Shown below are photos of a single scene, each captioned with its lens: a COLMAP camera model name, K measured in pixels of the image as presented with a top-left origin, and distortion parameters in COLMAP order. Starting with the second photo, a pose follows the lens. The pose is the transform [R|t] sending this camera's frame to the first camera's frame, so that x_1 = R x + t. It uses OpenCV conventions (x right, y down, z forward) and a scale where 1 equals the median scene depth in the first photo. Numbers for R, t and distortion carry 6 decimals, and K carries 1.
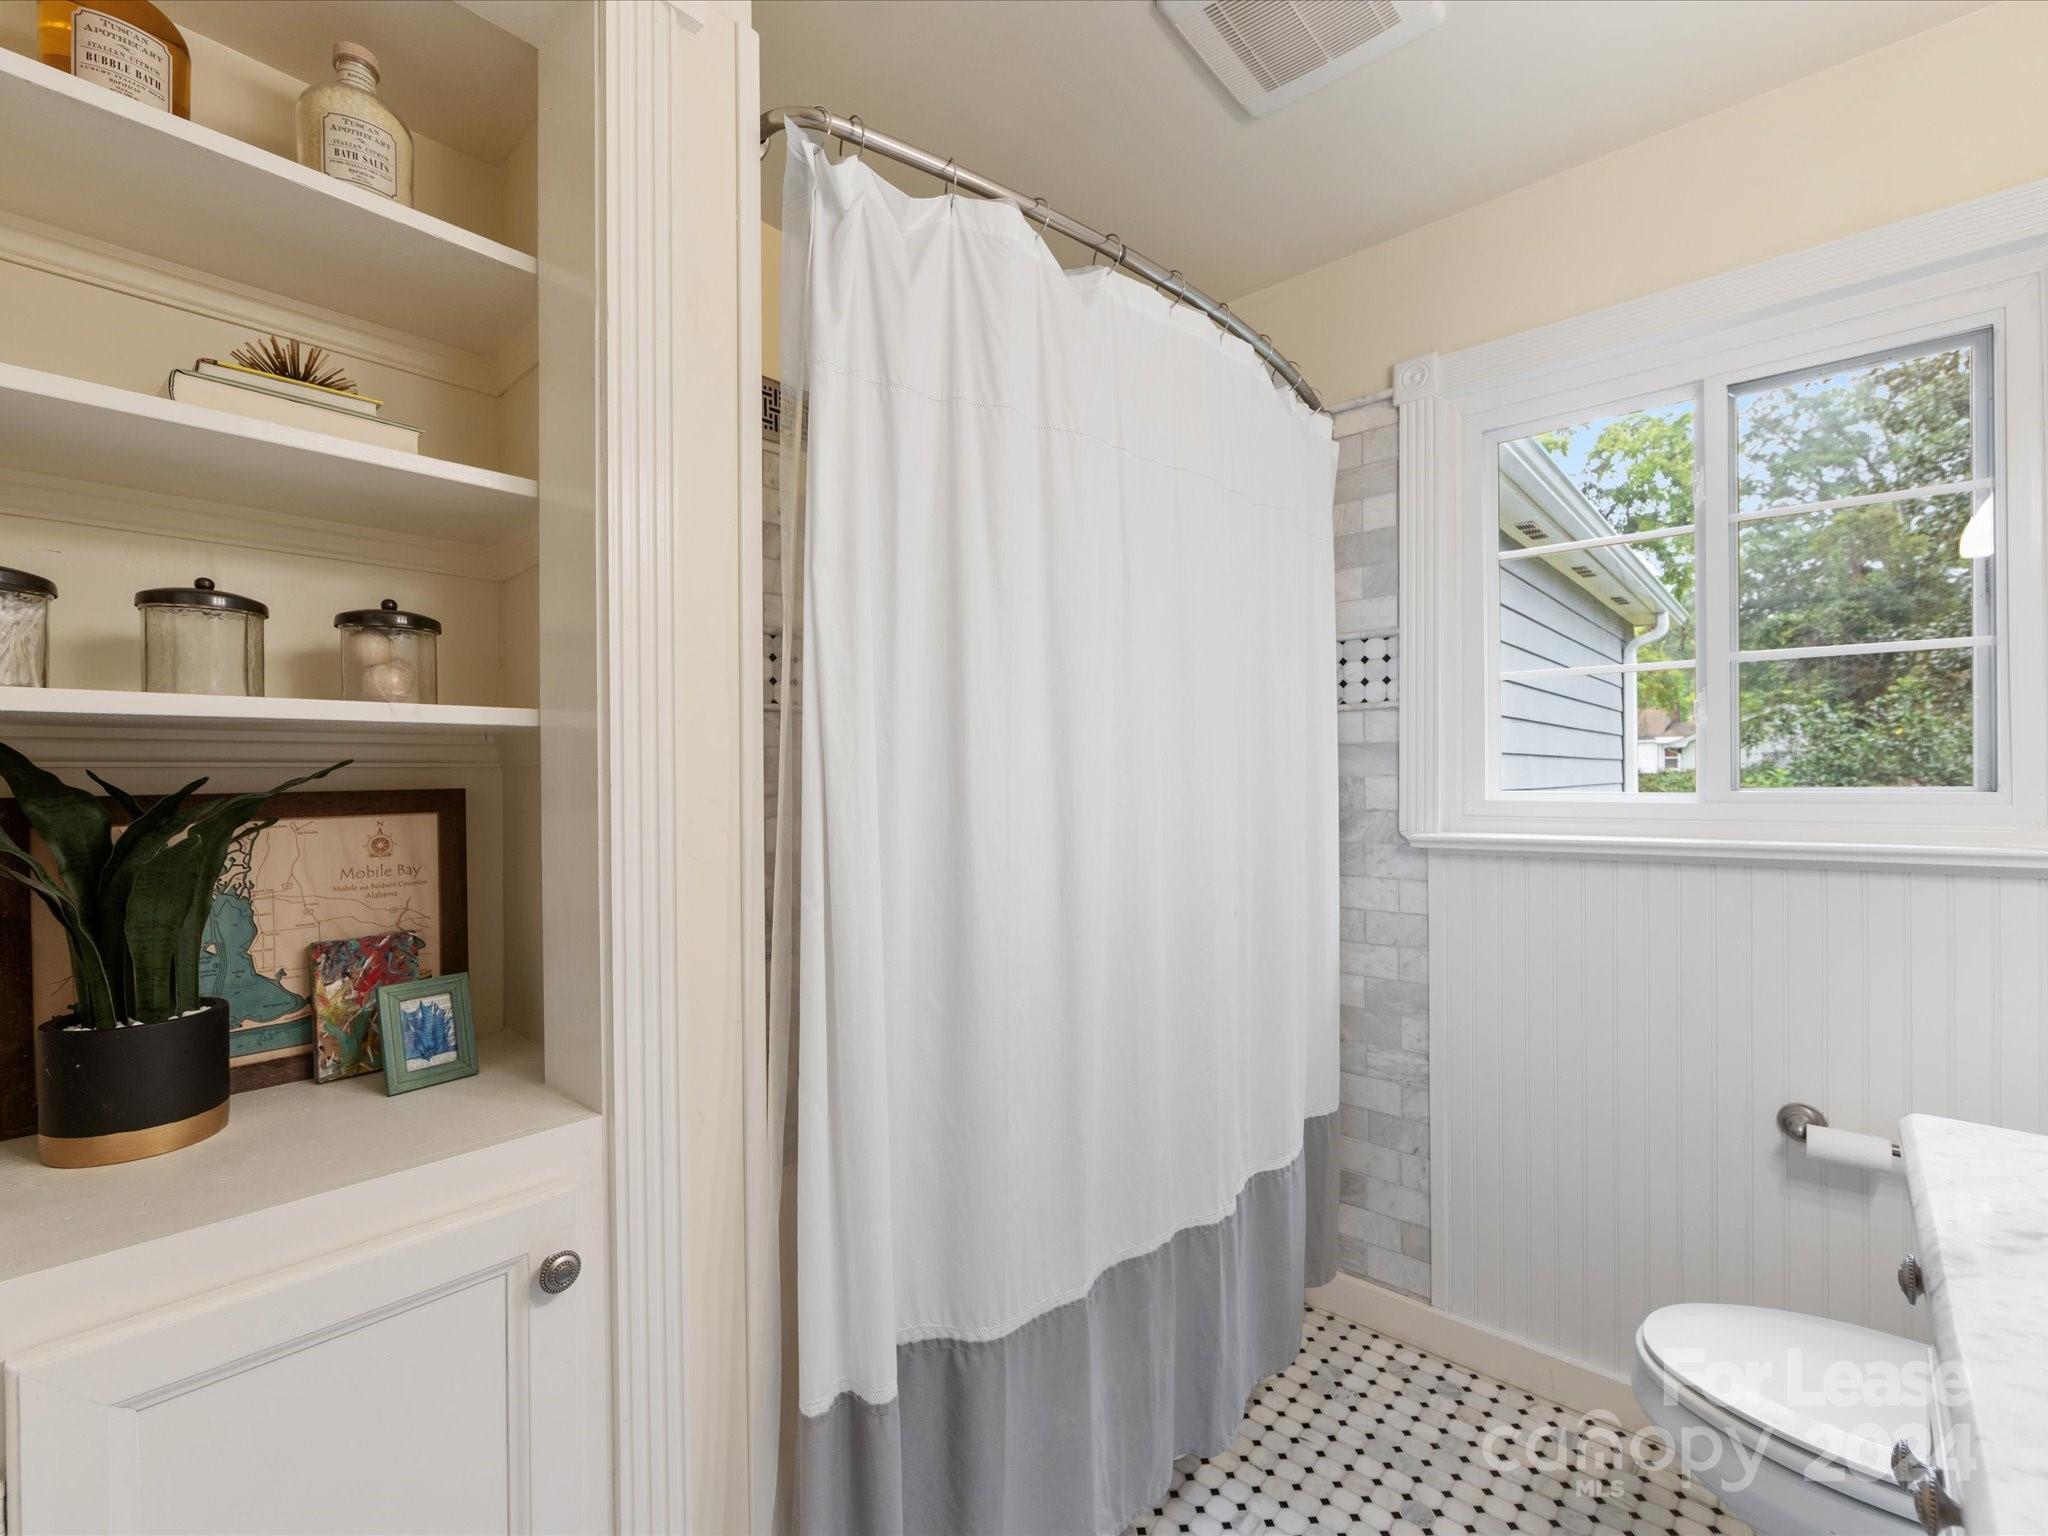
lens RADIAL K [[907.1, 0, 1028.3], [0, 907.1, 777.6], [0, 0, 1]] dist [-0.002465, -0.000681]
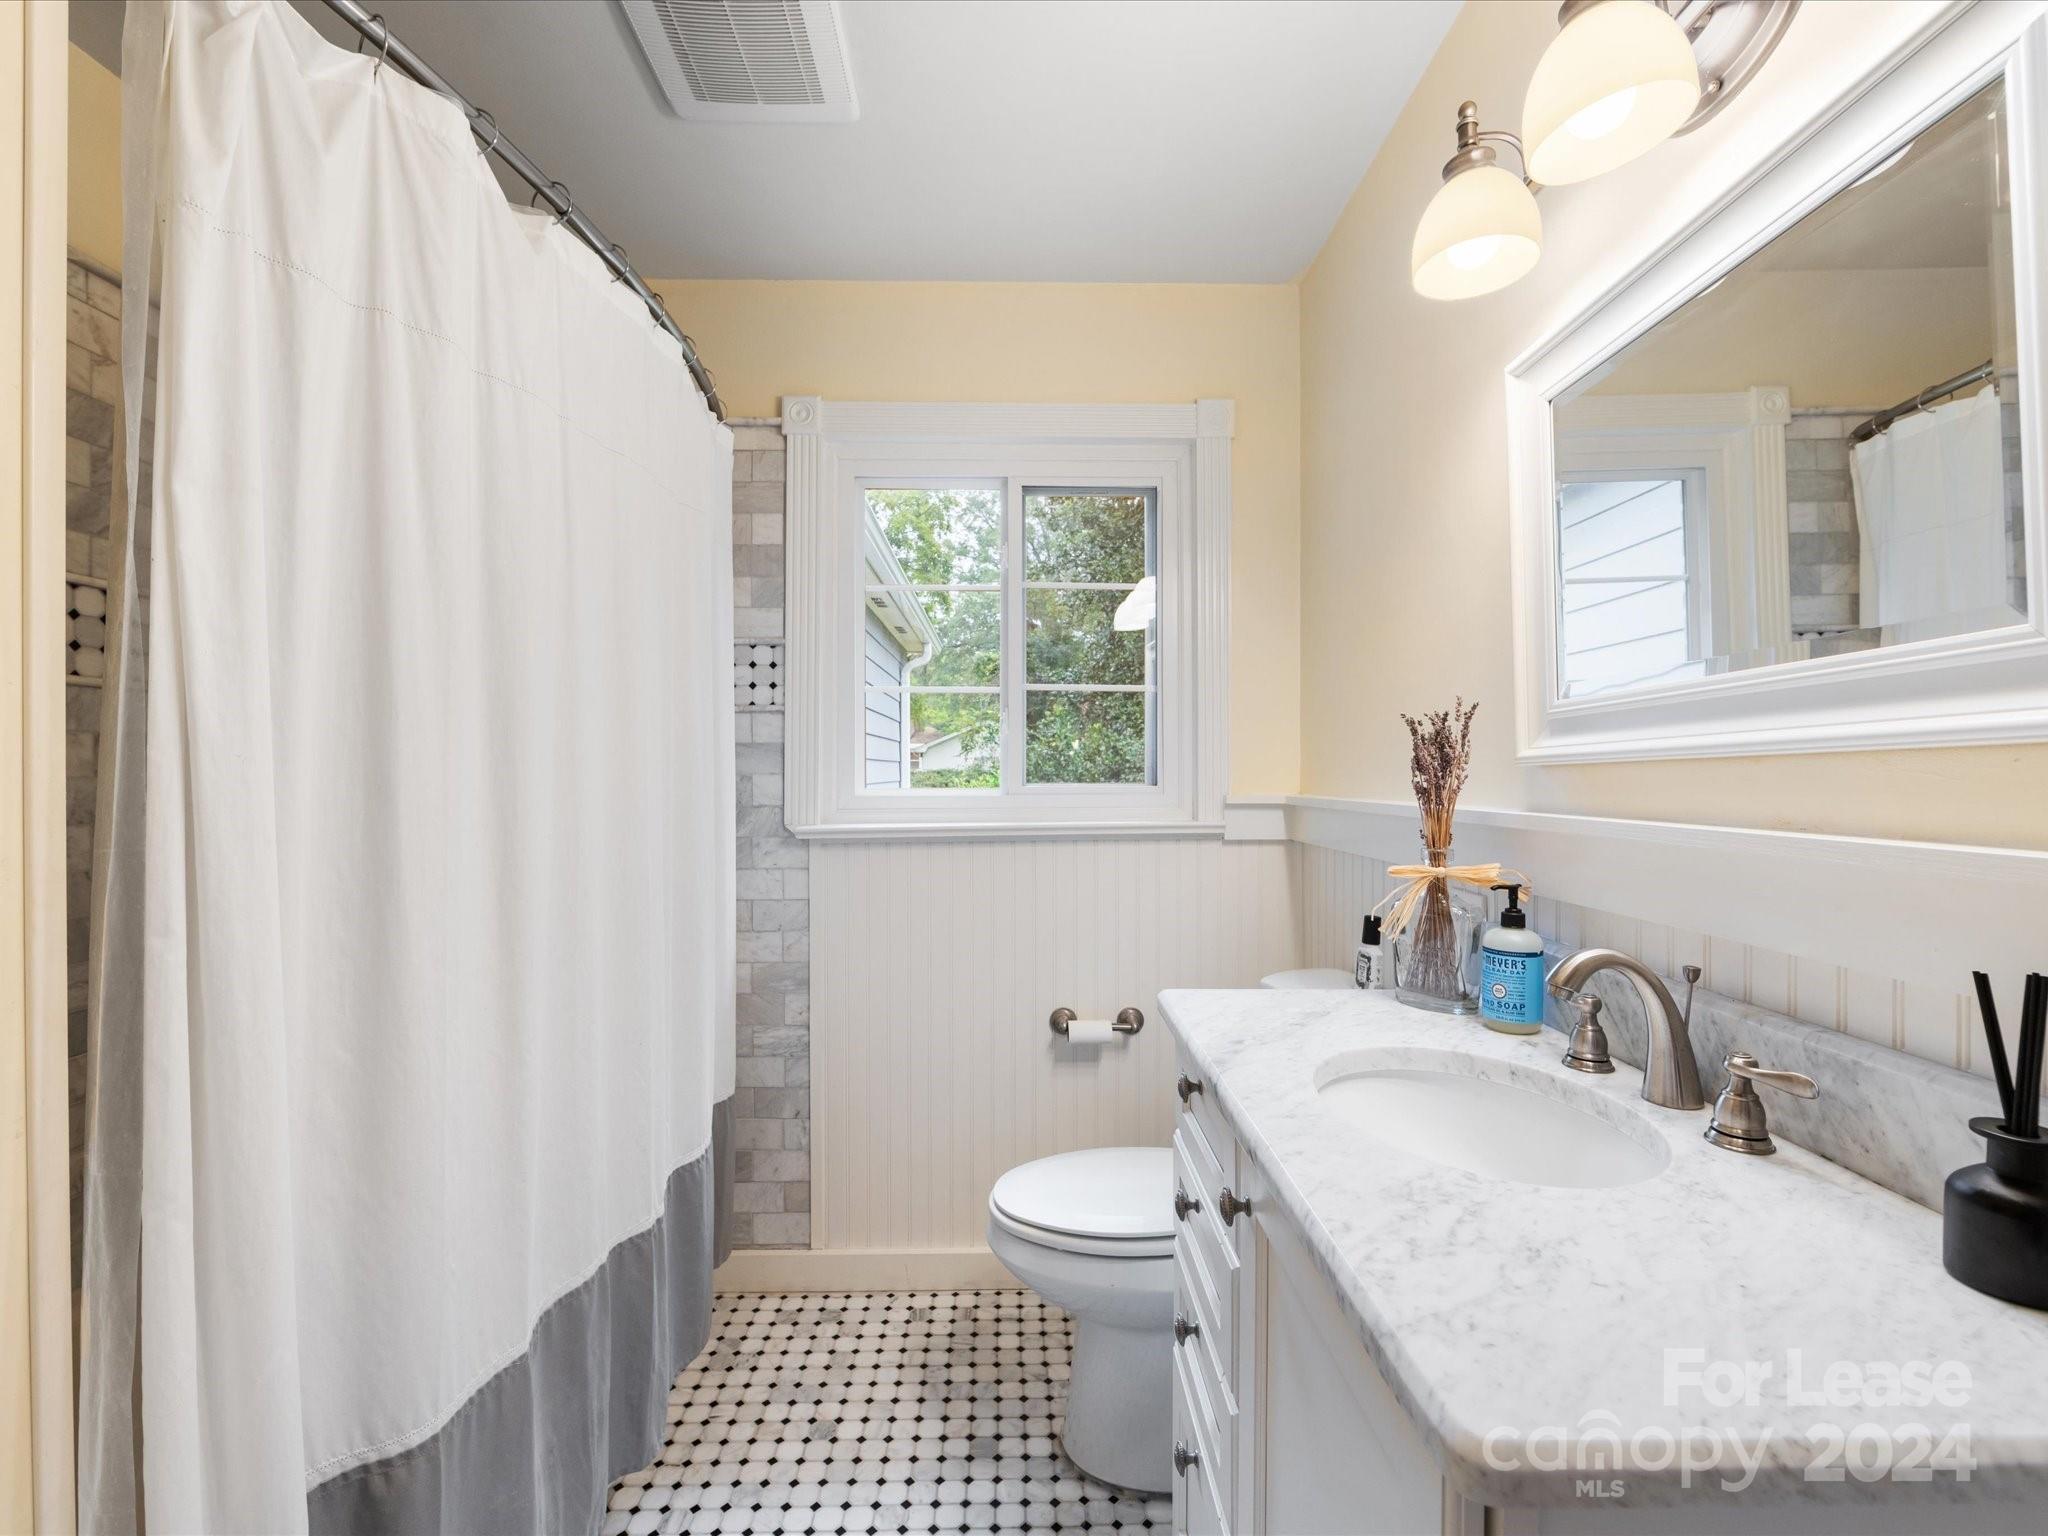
lens RADIAL K [[907.1, 0, 1026.3], [0, 907.1, 776.2], [0, 0, 1]] dist [-0.002465, -0.000681]
pose [[0.733104, 0.002293, 0.680112, -0.131381], [-0.001943, 0.999997, -0.001278, 0.001674], [-0.680113, -0.000385, 0.733107, 0.002556]]
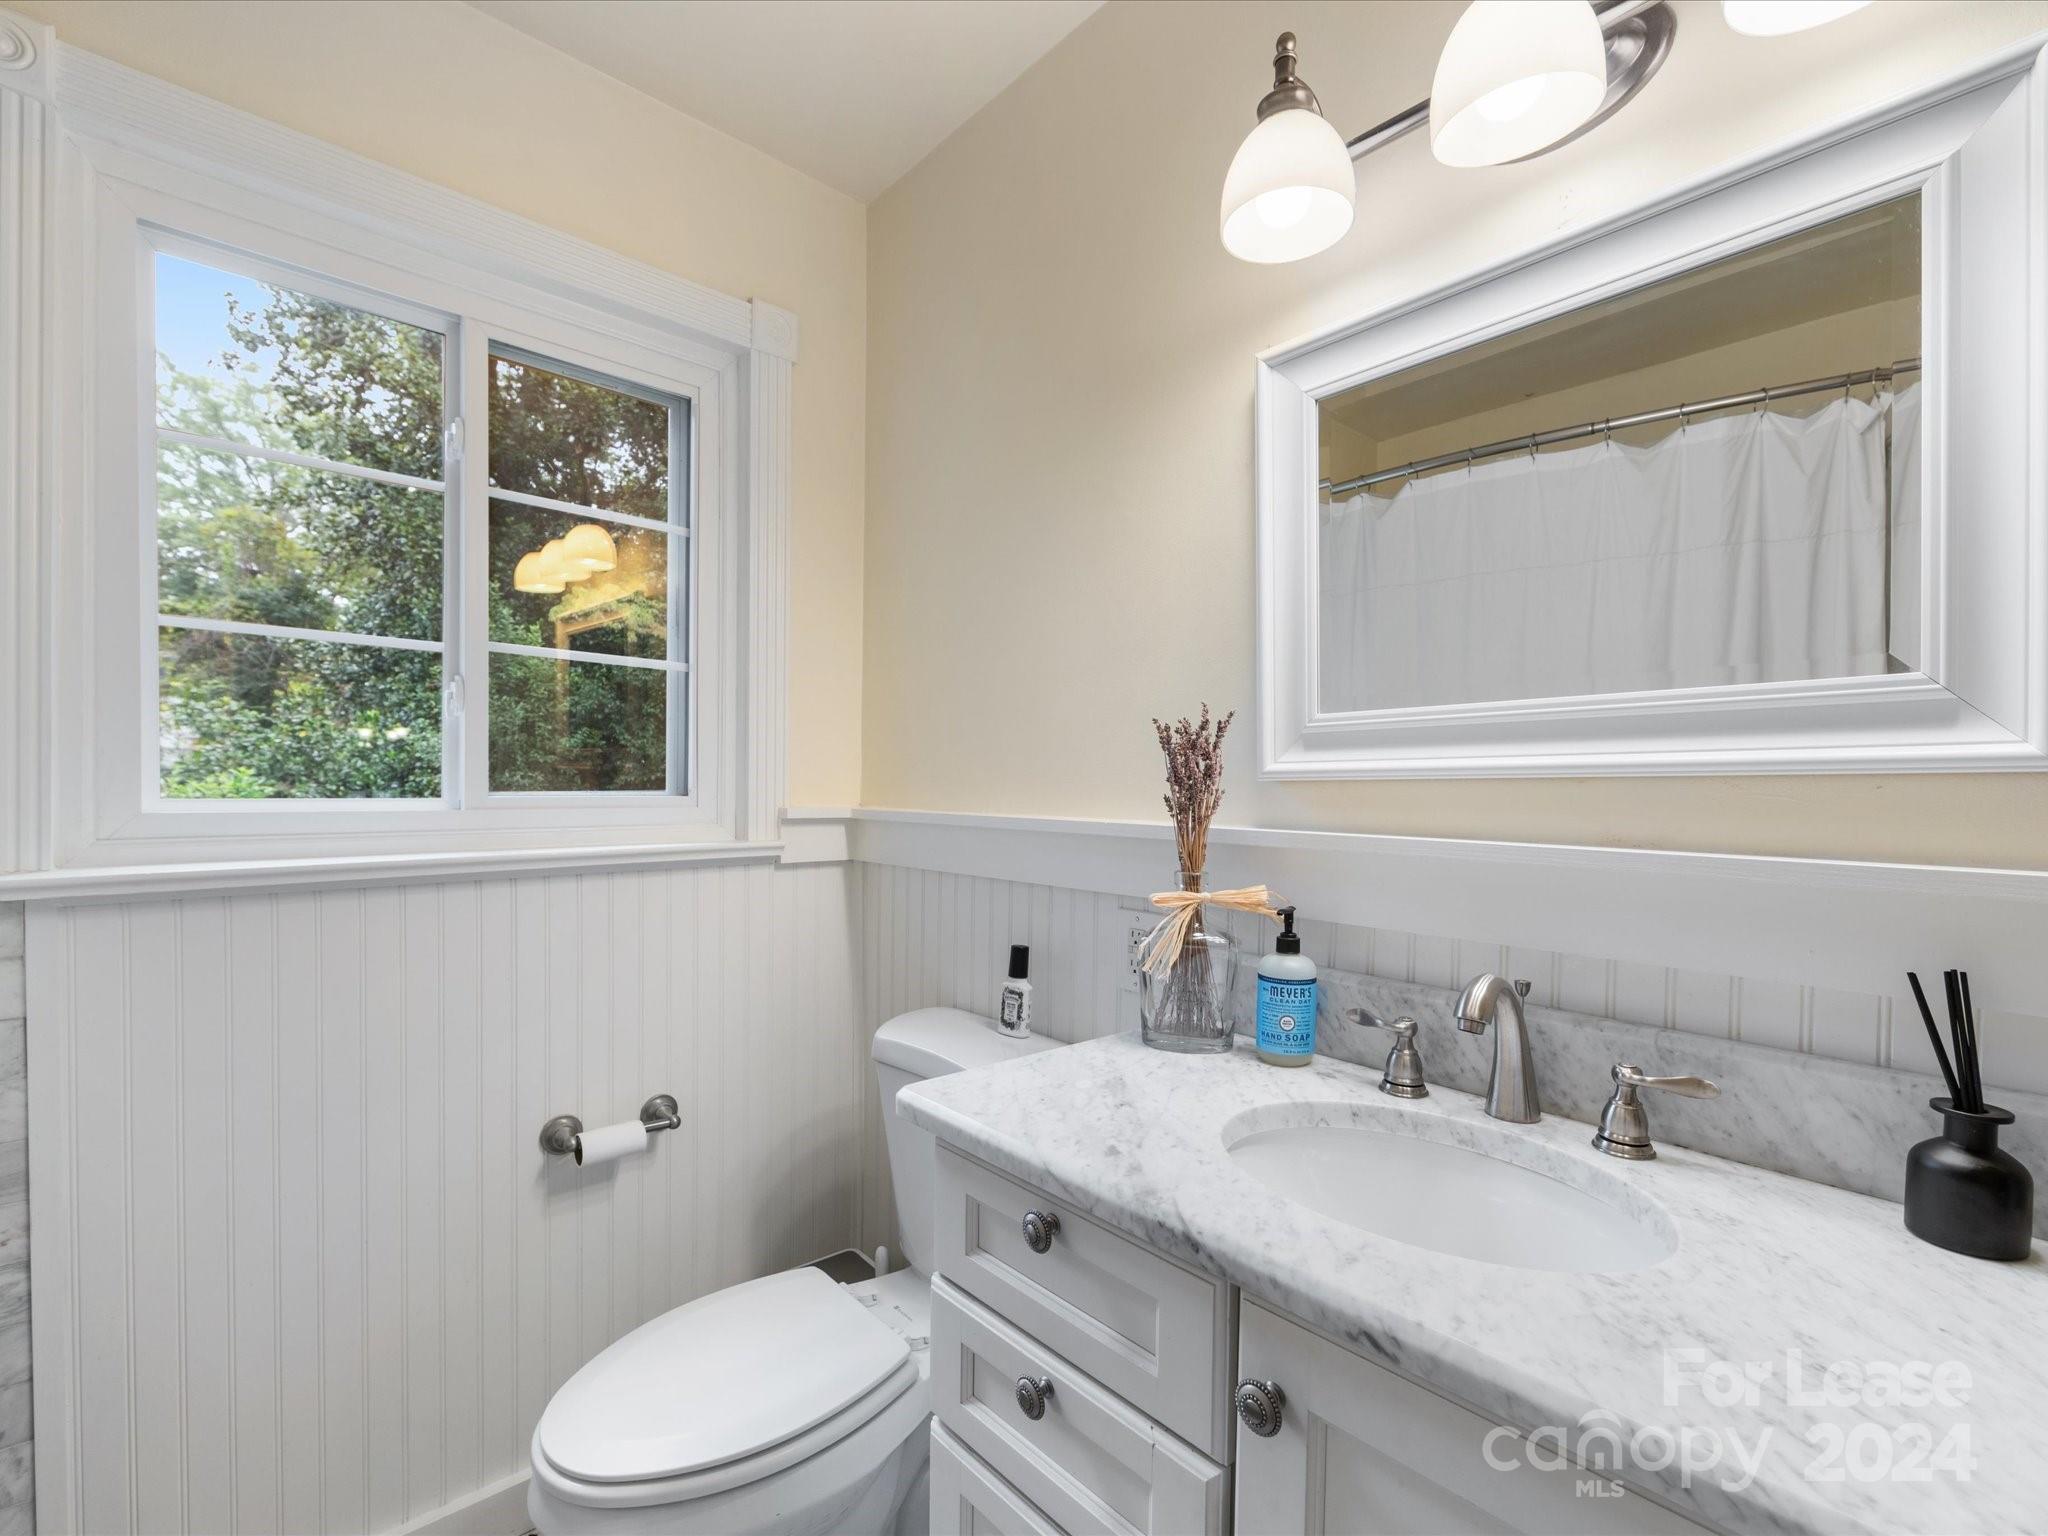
lens RADIAL K [[907.1, 0, 1021.1], [0, 907.1, 806.4], [0, 0, 1]] dist [-0.002465, -0.000681]
pose [[0.093828, -0.017844, 0.995428, -0.057791], [-0.015054, 0.999700, 0.019339, 0.000523], [-0.995475, -0.016799, 0.093532, 0.369199]]
